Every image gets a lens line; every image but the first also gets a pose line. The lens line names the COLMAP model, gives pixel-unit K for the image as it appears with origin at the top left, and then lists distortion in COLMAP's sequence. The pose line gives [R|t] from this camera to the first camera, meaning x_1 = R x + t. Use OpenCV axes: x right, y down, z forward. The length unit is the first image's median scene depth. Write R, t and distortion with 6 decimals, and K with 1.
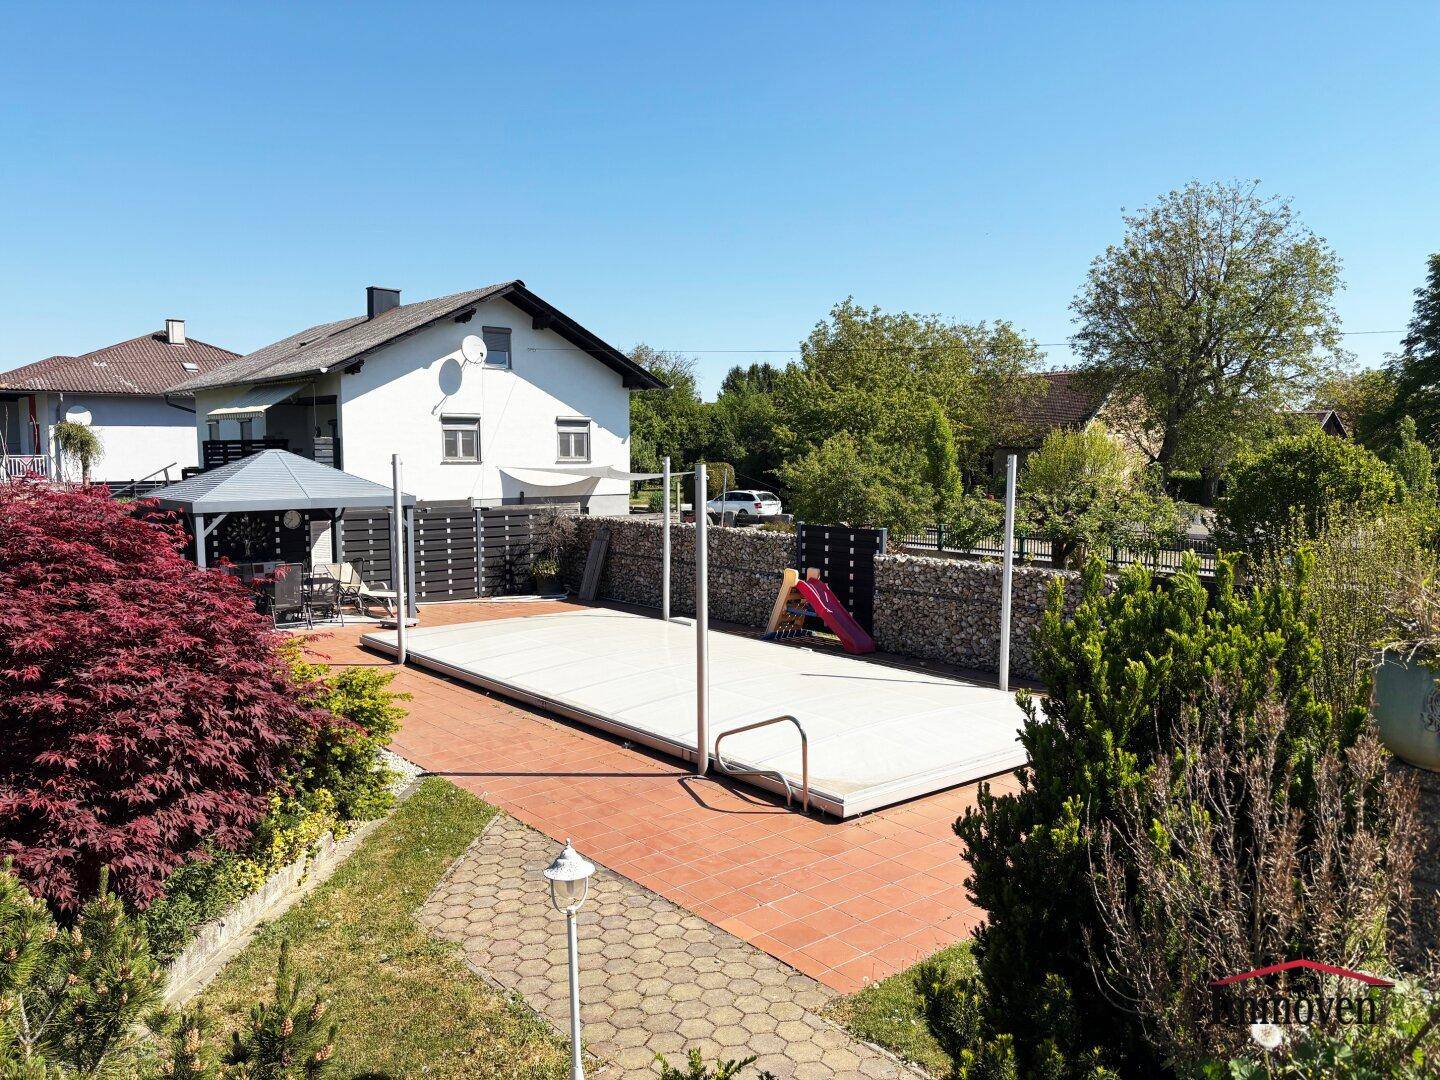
lens RADIAL K [[1079.7, 0, 720.0], [0, 1079.7, 540.0], [0, 0, 1]] dist [0.103771, -0.137007]
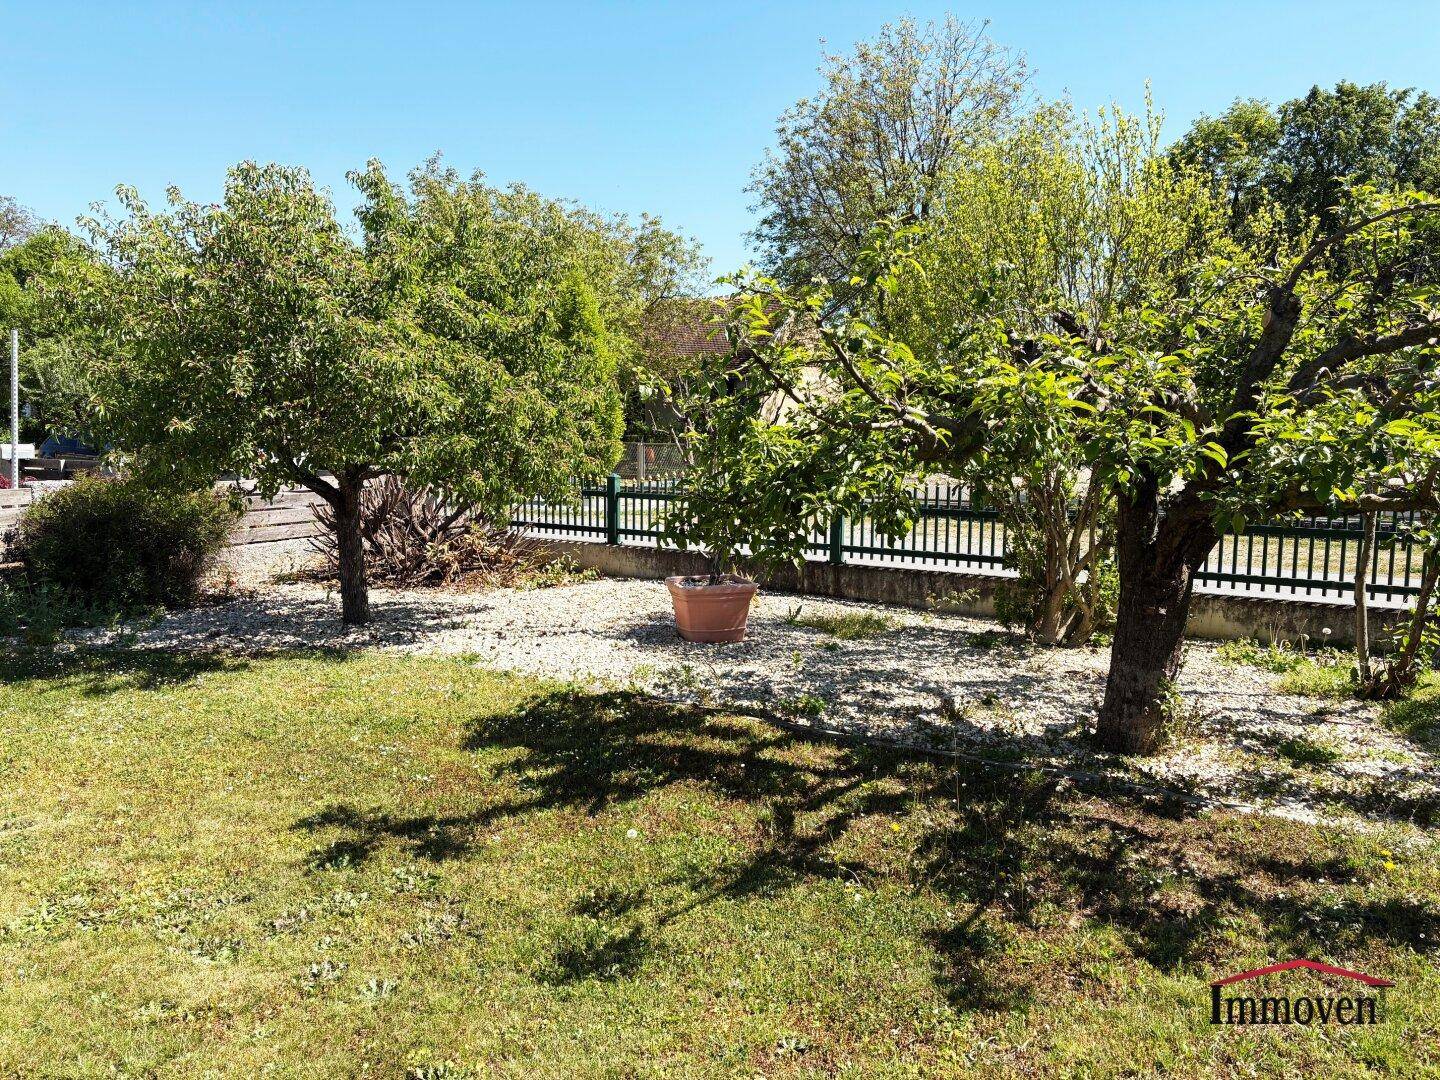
lens RADIAL K [[1079.7, 0, 720.0], [0, 1079.7, 540.0], [0, 0, 1]] dist [0.103771, -0.137007]
pose [[0.942810, -0.027387, 0.332205, 0.107796], [0.018659, 0.999392, 0.029437, -0.002146], [-0.332809, -0.021555, 0.942748, 0.603842]]
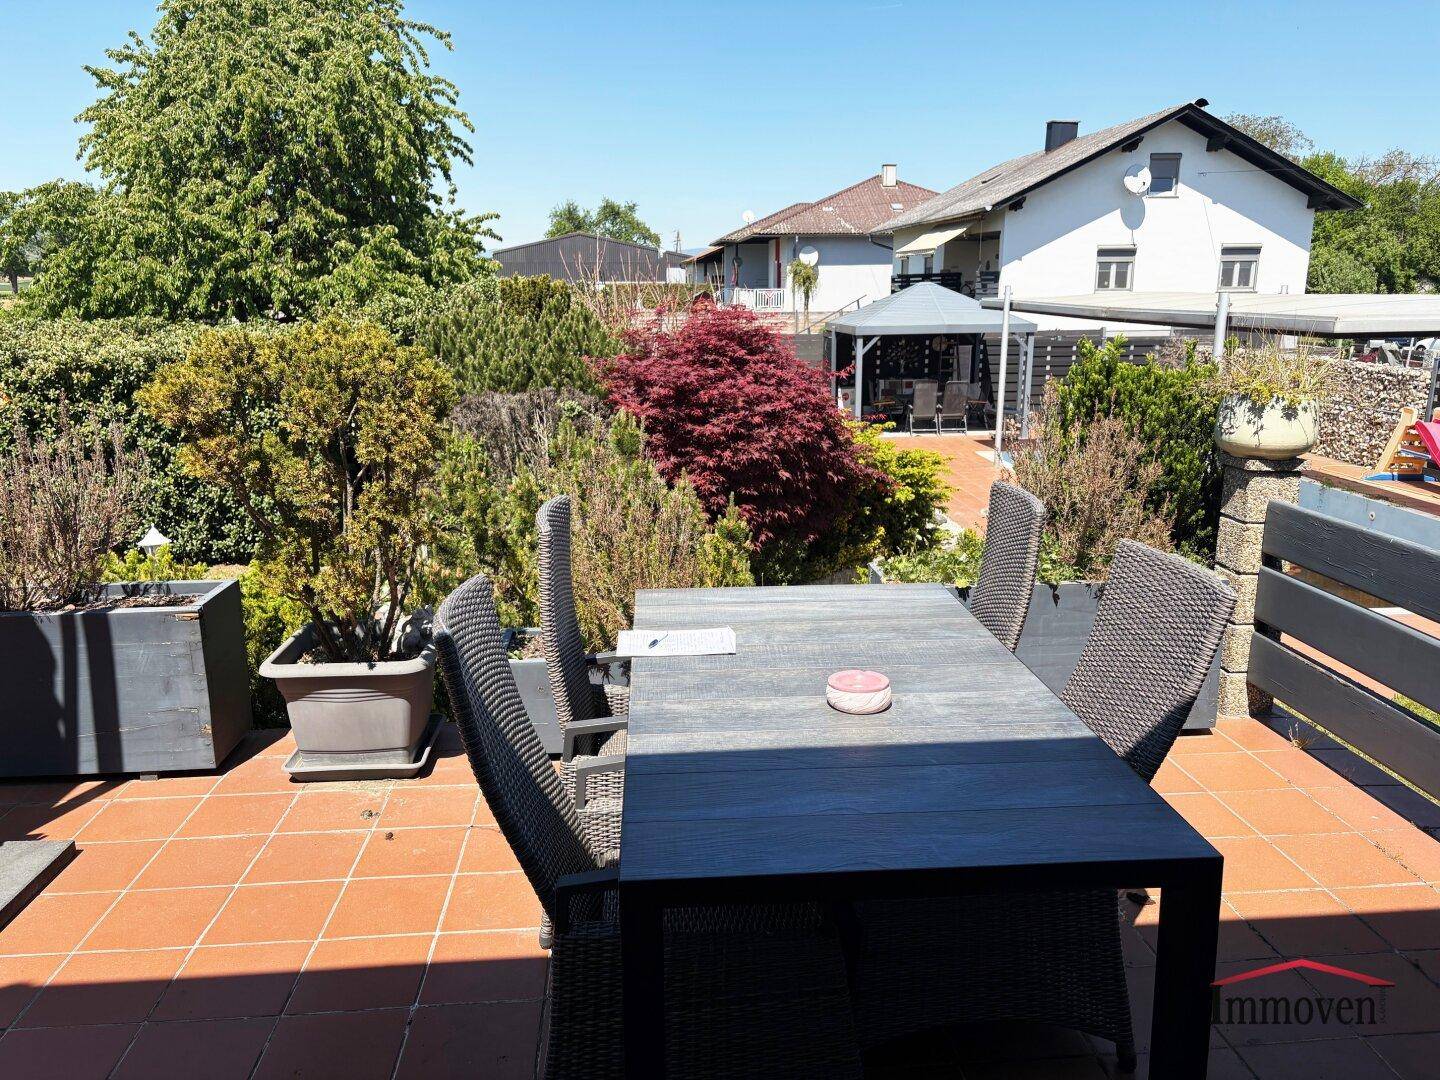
lens RADIAL K [[1079.7, 0, 720.0], [0, 1079.7, 540.0], [0, 0, 1]] dist [0.103771, -0.137007]
pose [[0.815537, 0.131669, -0.563527, 0.073150], [-0.045800, 0.985403, 0.163960, 0.005749], [0.576890, -0.107905, 0.809663, -0.078054]]
